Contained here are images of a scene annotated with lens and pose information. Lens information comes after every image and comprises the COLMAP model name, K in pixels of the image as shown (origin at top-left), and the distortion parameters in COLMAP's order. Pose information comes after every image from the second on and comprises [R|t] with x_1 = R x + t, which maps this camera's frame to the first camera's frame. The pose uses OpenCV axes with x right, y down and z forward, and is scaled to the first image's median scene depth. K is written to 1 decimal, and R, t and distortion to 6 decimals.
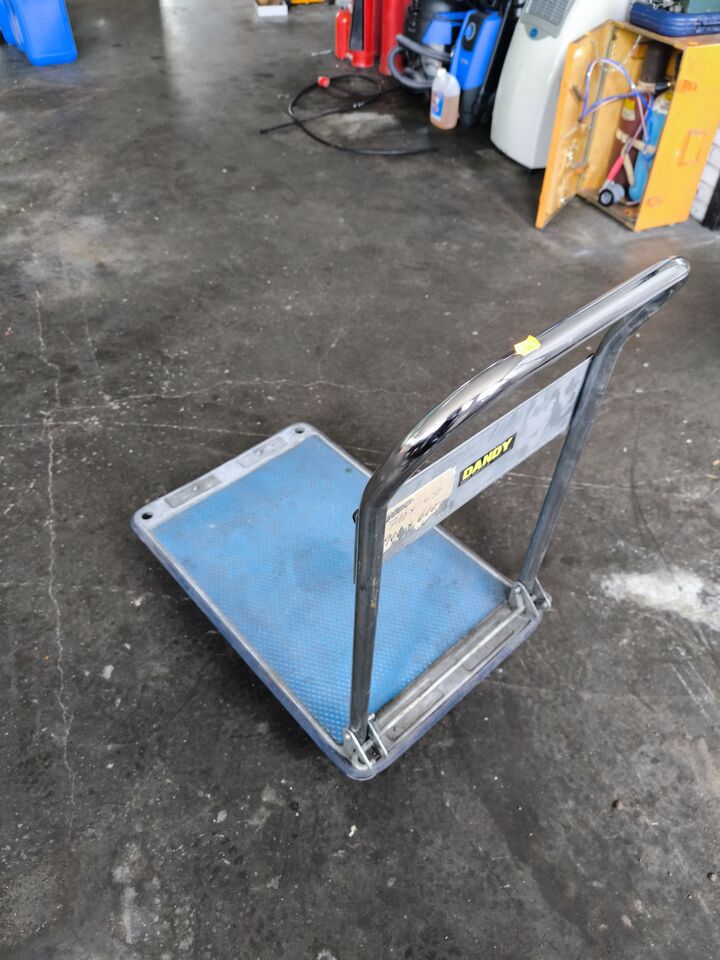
lens RADIAL K [[684.5, 0, 349.0], [0, 684.5, 450.4], [0, 0, 1]] dist [0.004305, -0.000054]
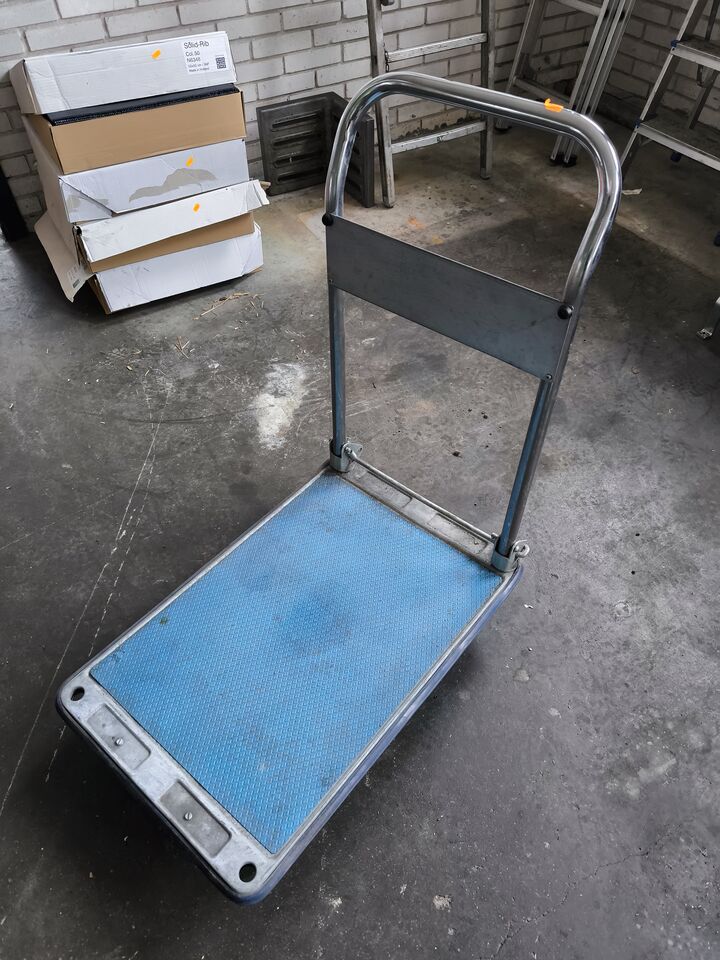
lens RADIAL K [[688.0, 0, 354.7], [0, 688.0, 477.1], [0, 0, 1]] dist [0.040049, -0.046996]
pose [[-0.141133, -0.723168, 0.676099, -0.477112], [0.695408, 0.413657, 0.587619, -0.375146], [-0.704620, 0.553097, 0.444516, 0.413303]]
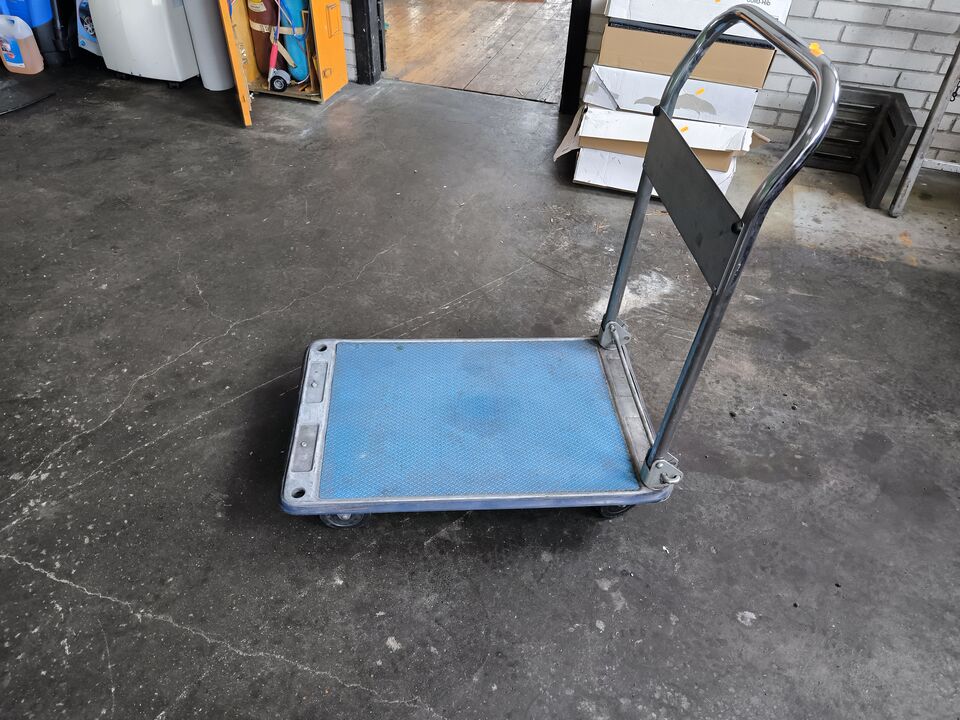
lens RADIAL K [[683.1, 0, 461.9], [0, 683.1, 344.6], [0, 0, 1]] dist [0.039172, -0.037855]
pose [[0.621816, -0.491694, 0.609575, -0.595279], [0.510635, 0.844693, 0.160455, -0.096652], [-0.593799, 0.211497, 0.776320, 0.152588]]
